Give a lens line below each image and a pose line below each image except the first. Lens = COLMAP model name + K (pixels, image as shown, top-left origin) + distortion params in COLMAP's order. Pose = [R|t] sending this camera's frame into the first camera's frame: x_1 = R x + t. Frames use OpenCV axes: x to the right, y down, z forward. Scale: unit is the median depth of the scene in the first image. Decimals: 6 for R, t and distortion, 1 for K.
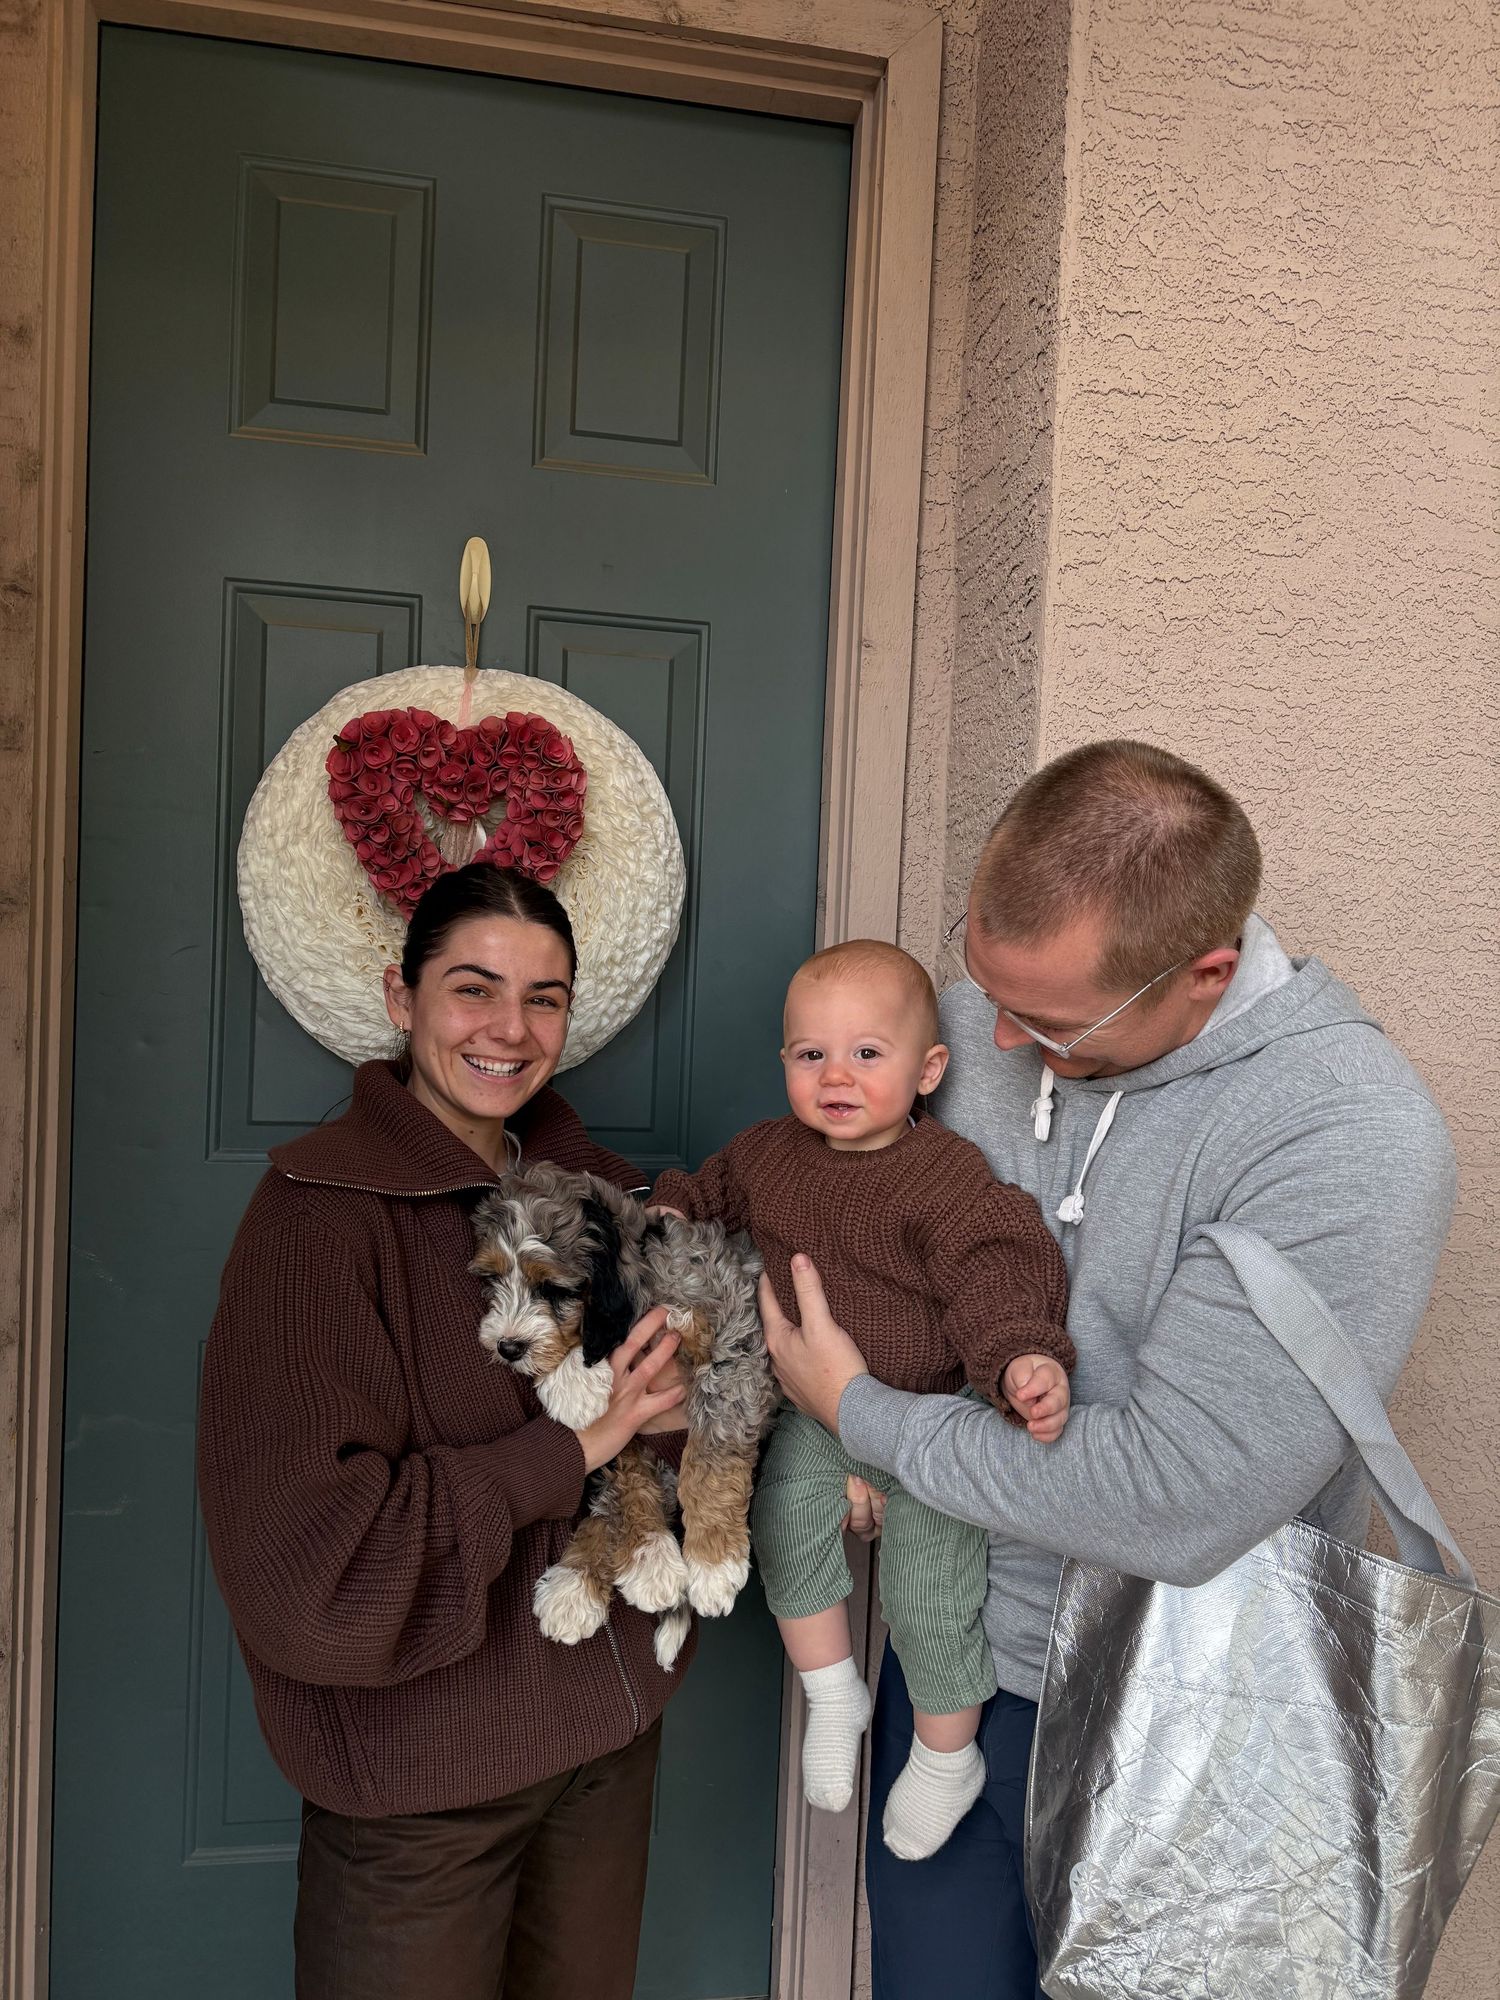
lens RADIAL K [[1431.6, 0, 748.7], [0, 1431.6, 1002.7], [0, 0, 1]] dist [-0.004420, -0.002463]
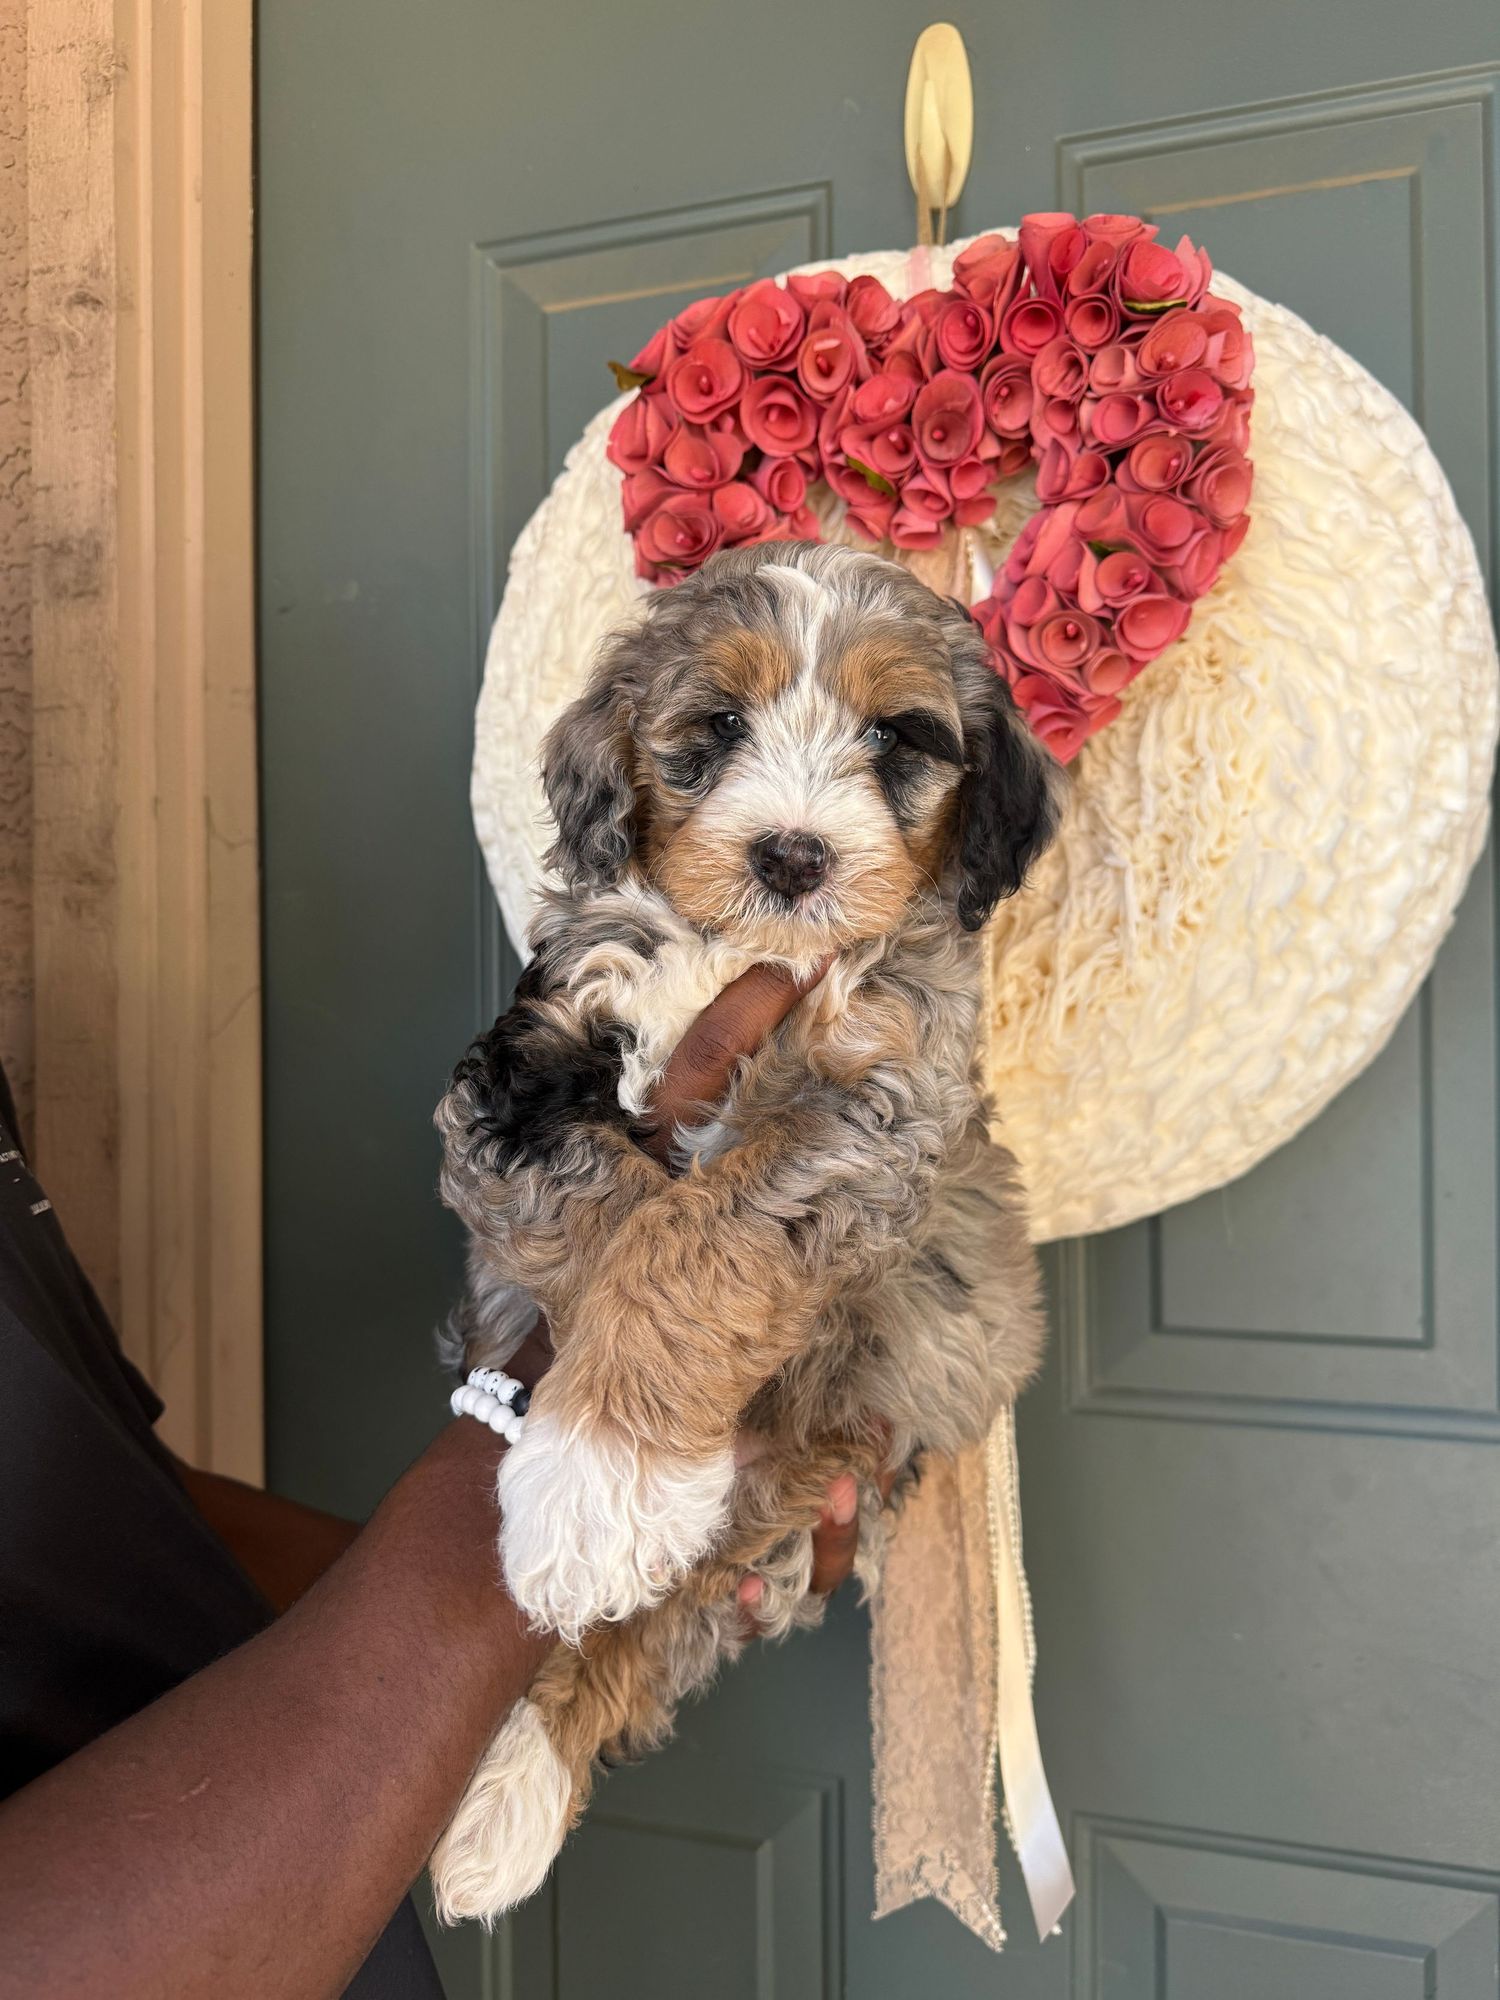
lens RADIAL K [[1431.6, 0, 747.6], [0, 1431.6, 1003.3], [0, 0, 1]] dist [-0.004420, -0.002463]
pose [[0.897406, -0.049872, -0.438379, -0.063474], [0.031025, 0.998264, -0.050057, 0.010013], [0.440114, 0.031321, 0.897395, 0.615628]]
